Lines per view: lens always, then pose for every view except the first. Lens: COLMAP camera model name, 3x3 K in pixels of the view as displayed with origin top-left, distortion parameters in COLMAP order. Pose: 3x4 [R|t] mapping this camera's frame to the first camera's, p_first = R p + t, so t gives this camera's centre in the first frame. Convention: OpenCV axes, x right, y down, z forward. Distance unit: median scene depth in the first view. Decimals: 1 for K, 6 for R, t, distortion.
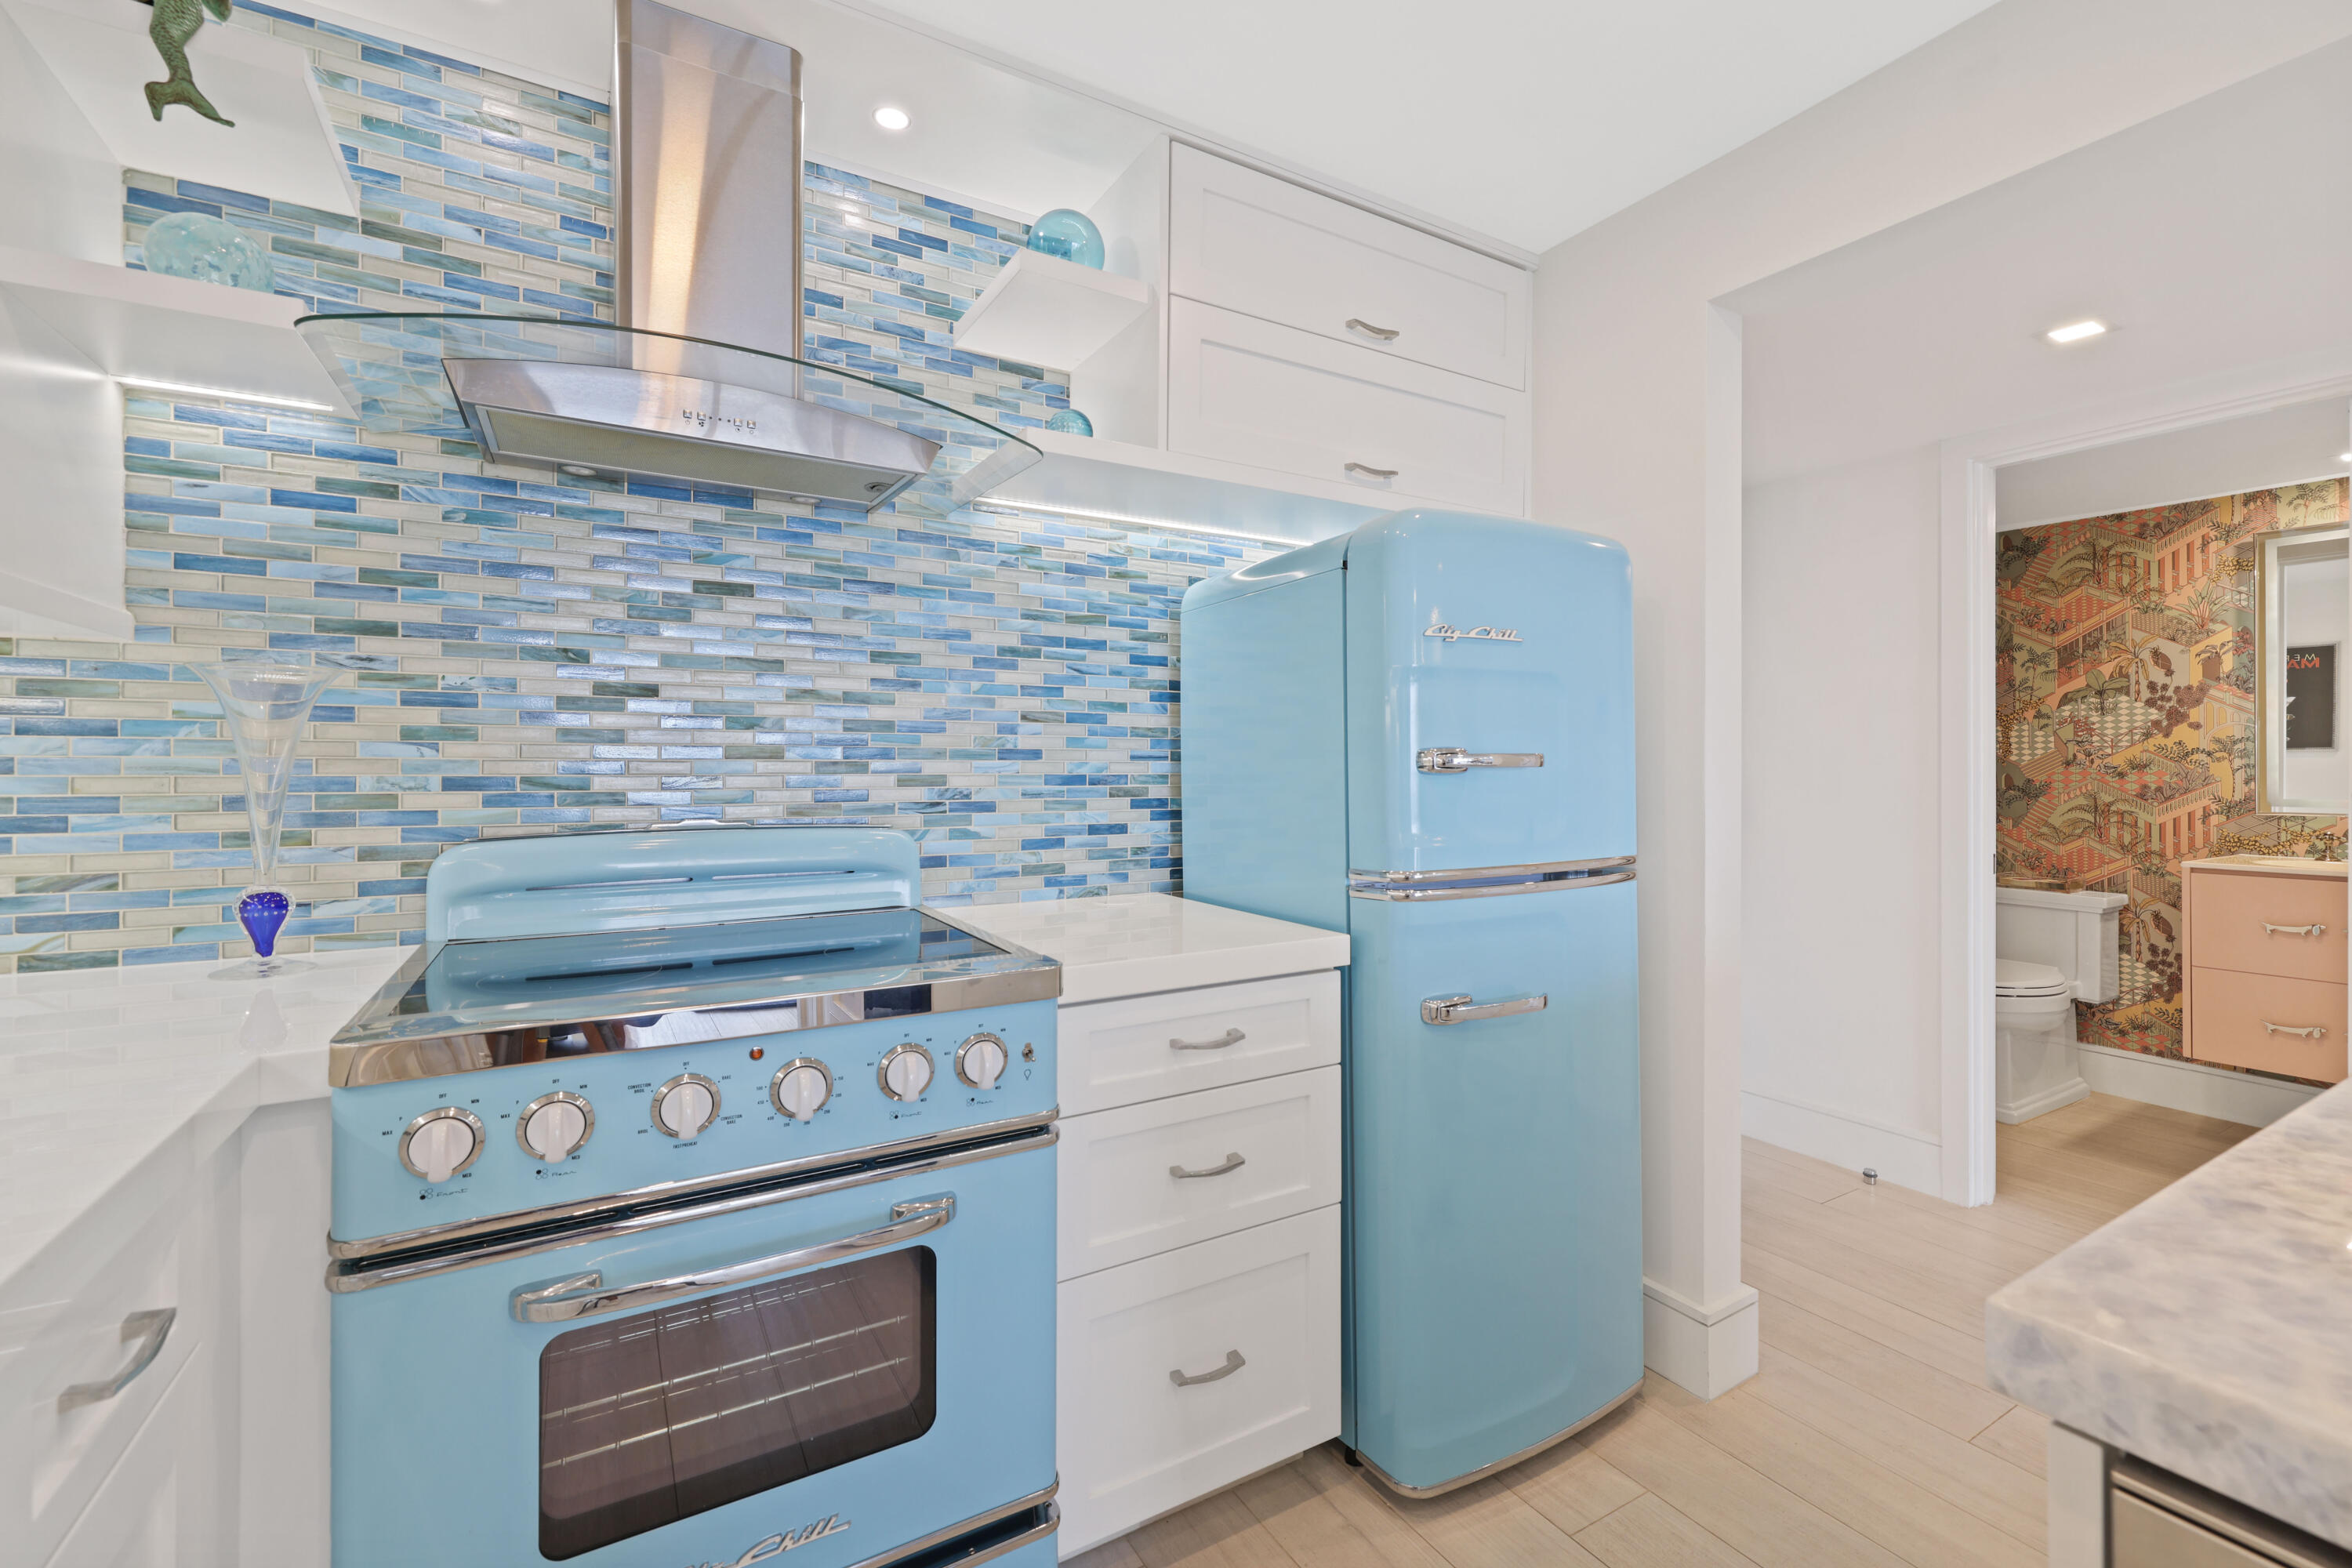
lens RADIAL K [[1001.9, 0, 1182.2], [0, 1001.9, 763.5], [0, 0, 1]] dist [-0.002819, 0.004464]
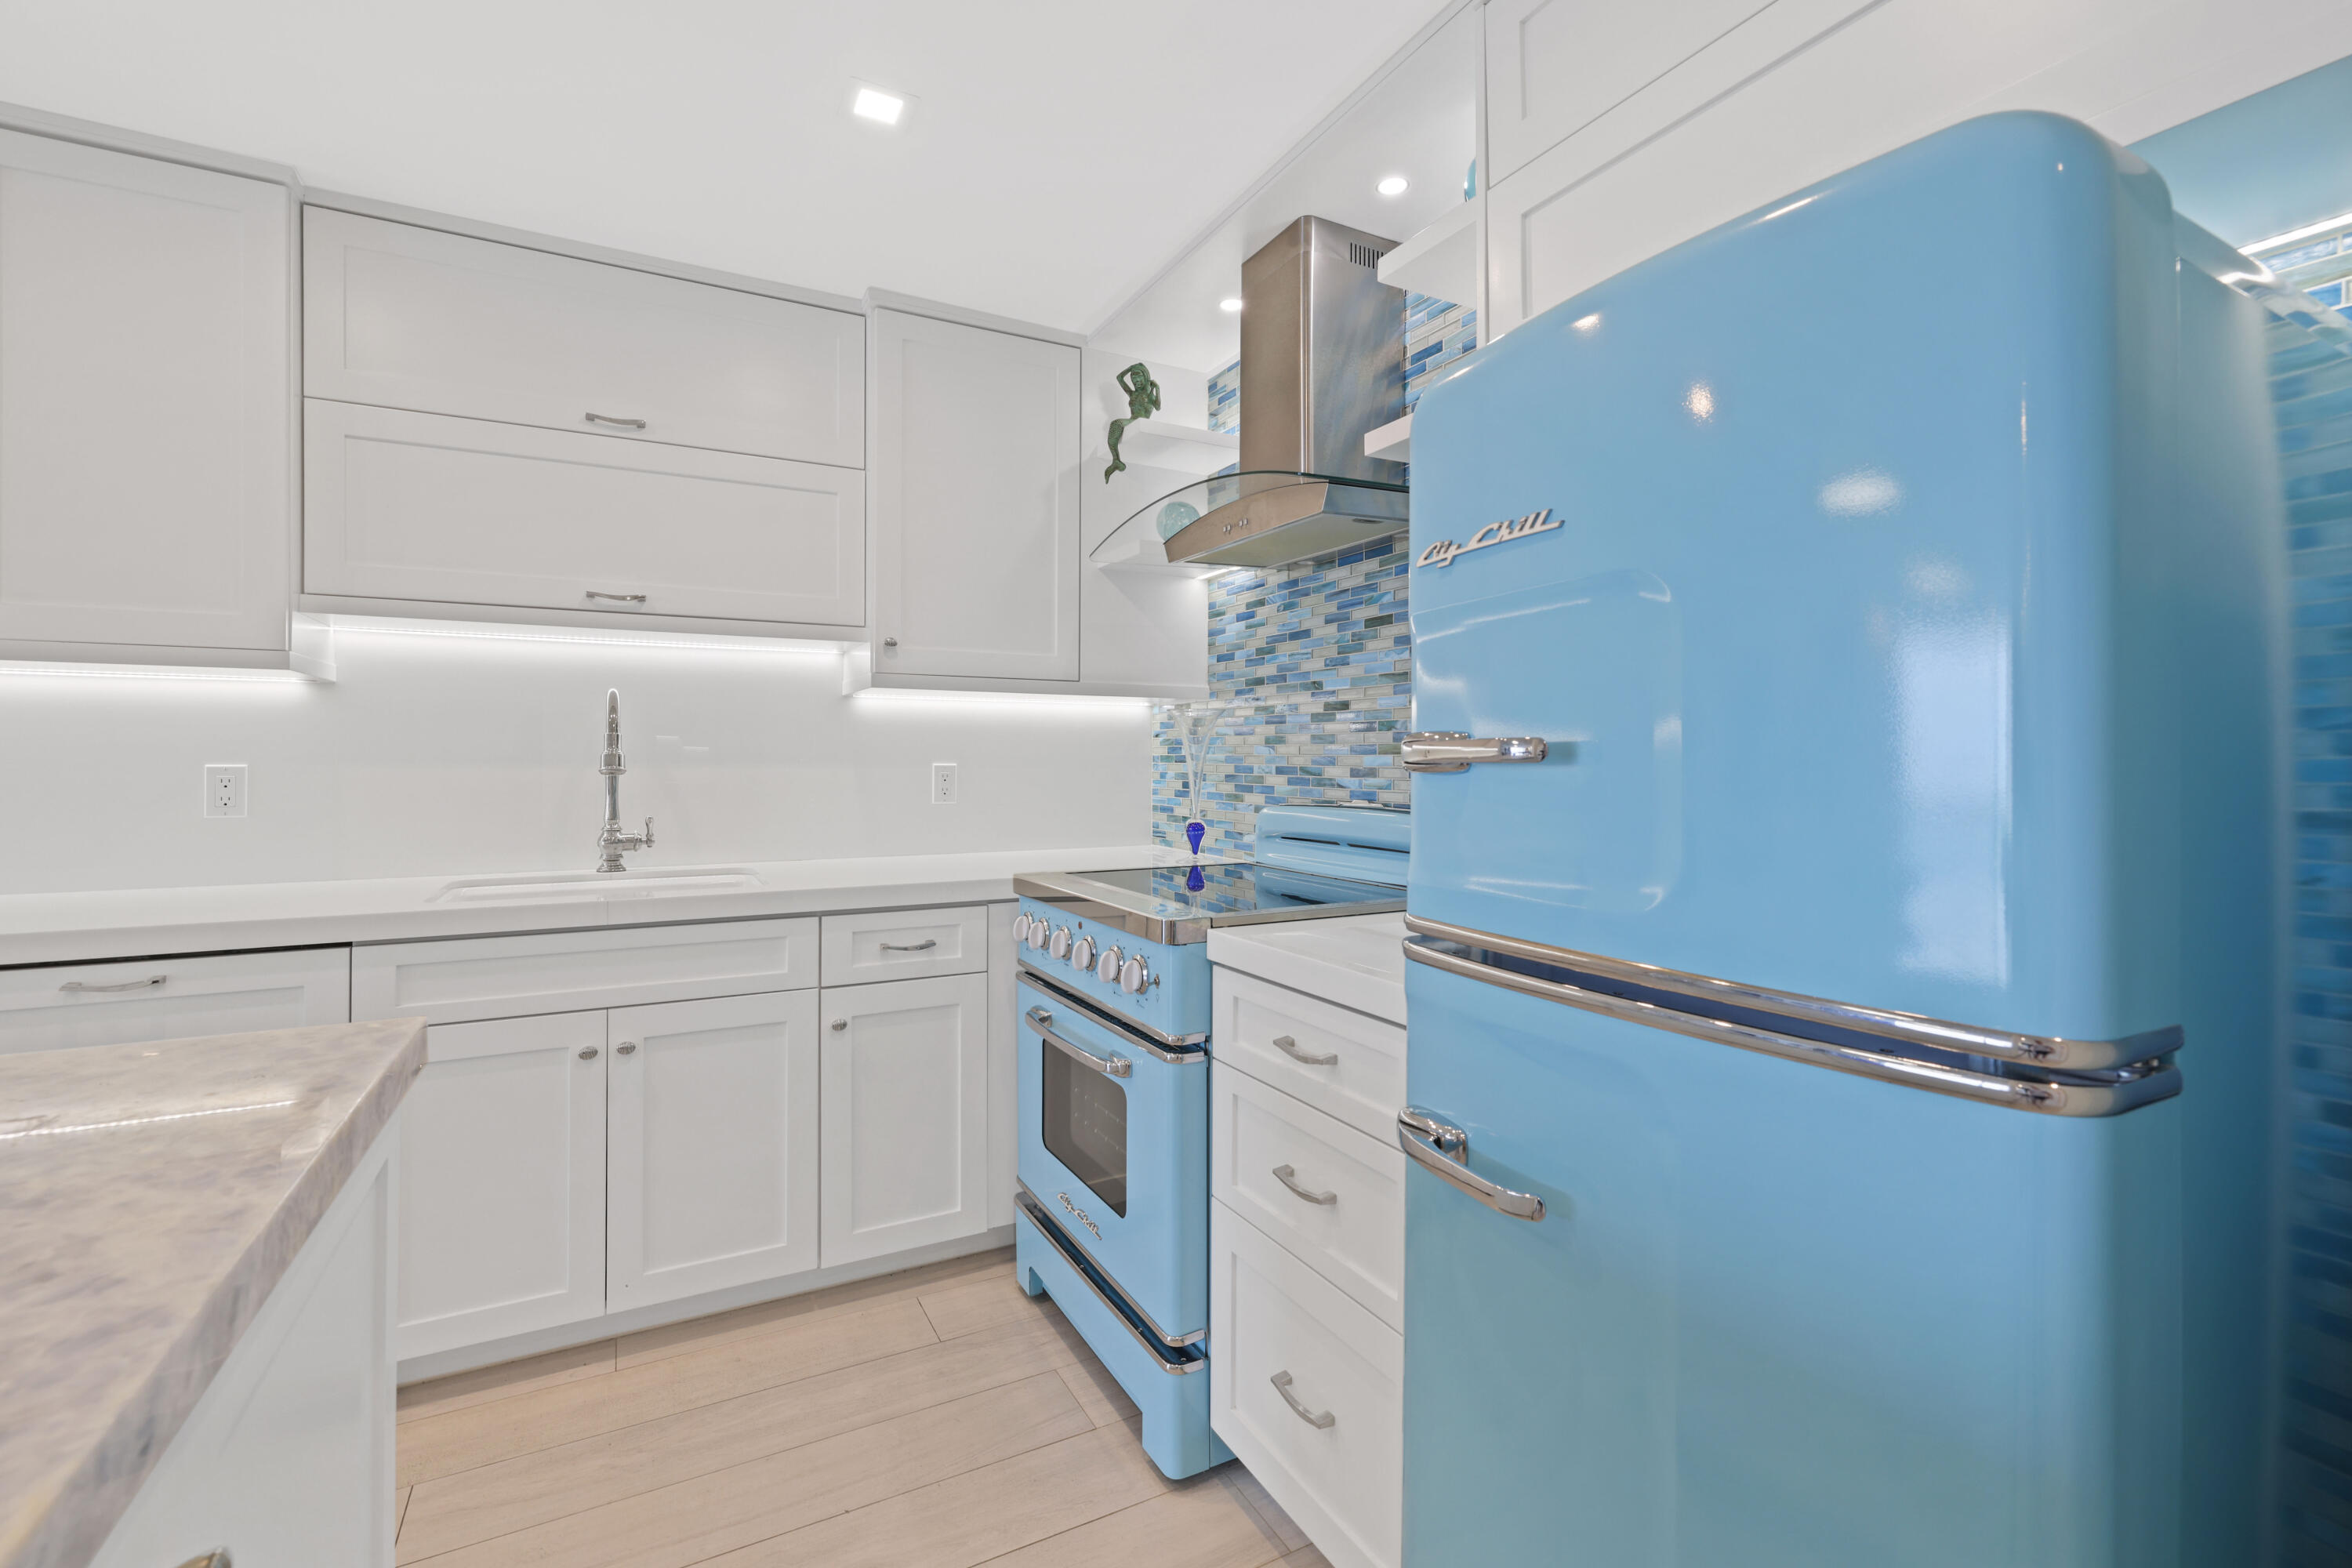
lens RADIAL K [[1001.9, 0, 1168.5], [0, 1001.9, 755.6], [0, 0, 1]] dist [-0.002819, 0.004464]
pose [[-0.038118, -0.002123, -0.999271, 0.937849], [-0.003036, 0.999993, -0.002009, -0.000065], [0.999269, 0.002958, -0.038125, 0.882488]]
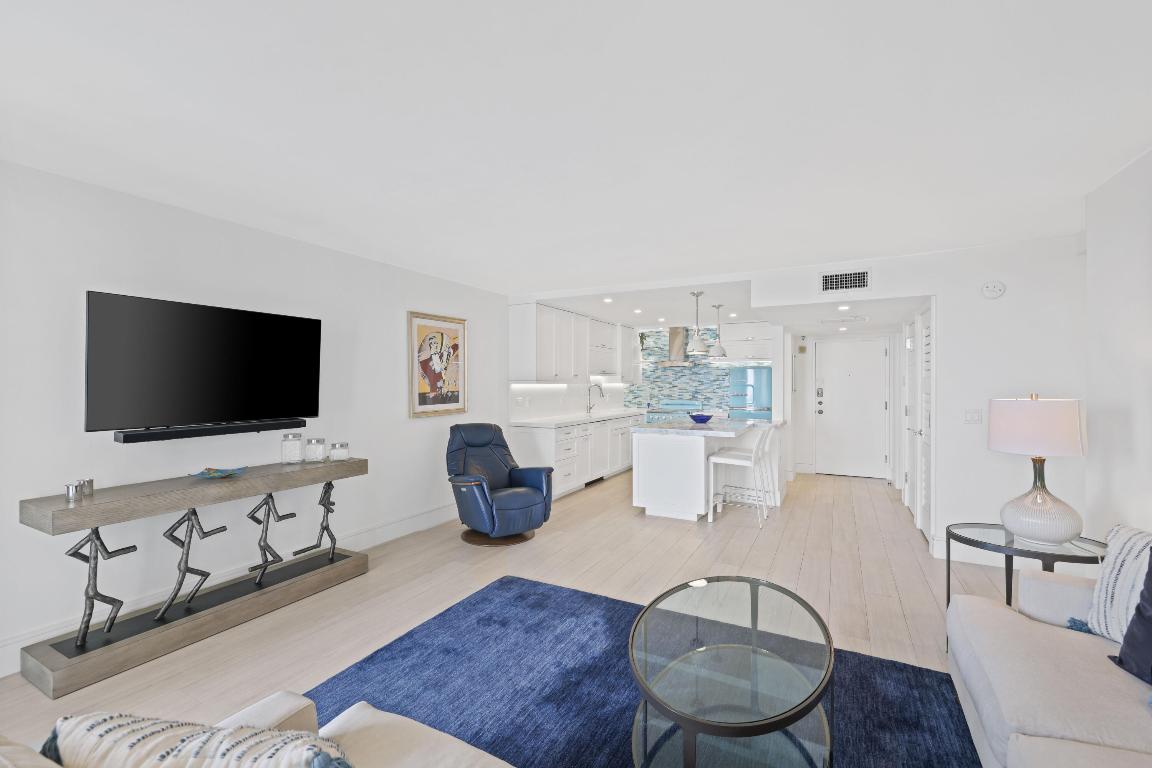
lens RADIAL K [[490.7, 0, 578.1], [0, 490.7, 382.4], [0, 0, 1]] dist [-0.002819, 0.004464]
pose [[0.520358, -0.001197, -0.853947, 3.509153], [-0.001681, 0.999996, -0.002426, -0.106183], [0.853946, 0.002698, 0.520354, -2.685128]]
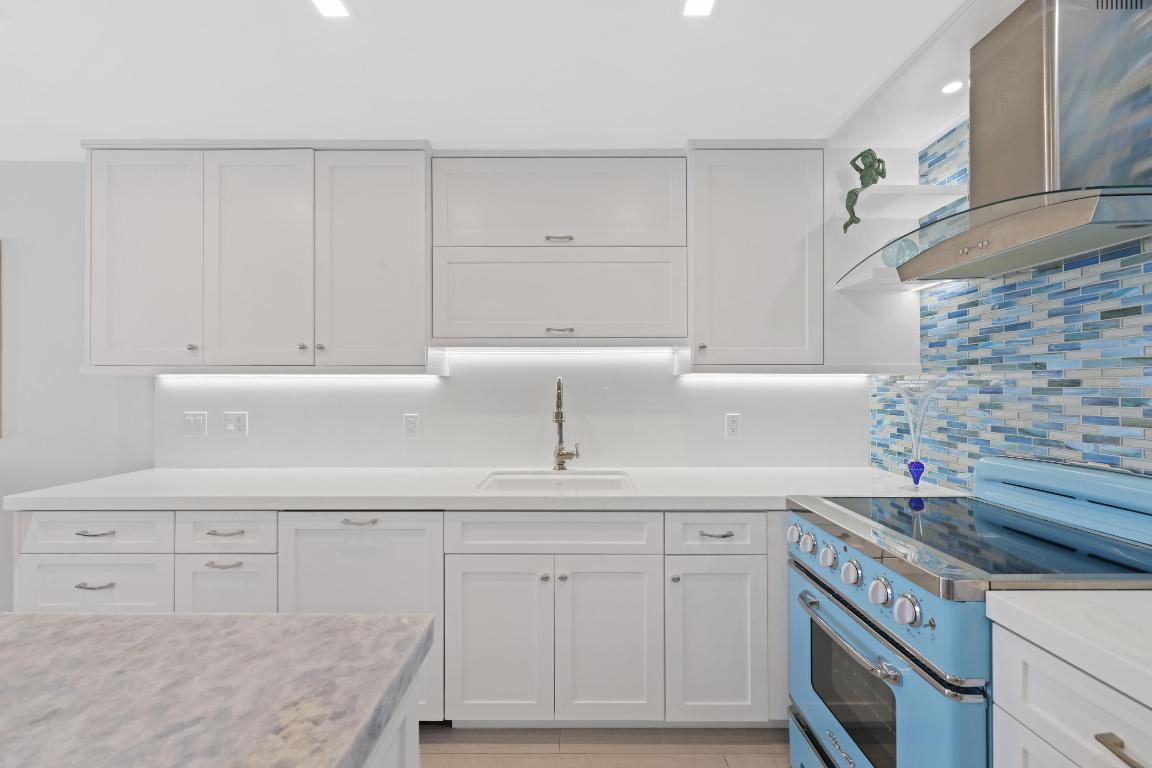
lens RADIAL K [[490.7, 0, 578.8], [0, 490.7, 382.7], [0, 0, 1]] dist [-0.002819, 0.004464]
pose [[-0.506253, -0.009858, -0.862329, 0.666486], [-0.001513, 0.999943, -0.010544, -0.068853], [0.862384, -0.004033, -0.506239, 0.759533]]
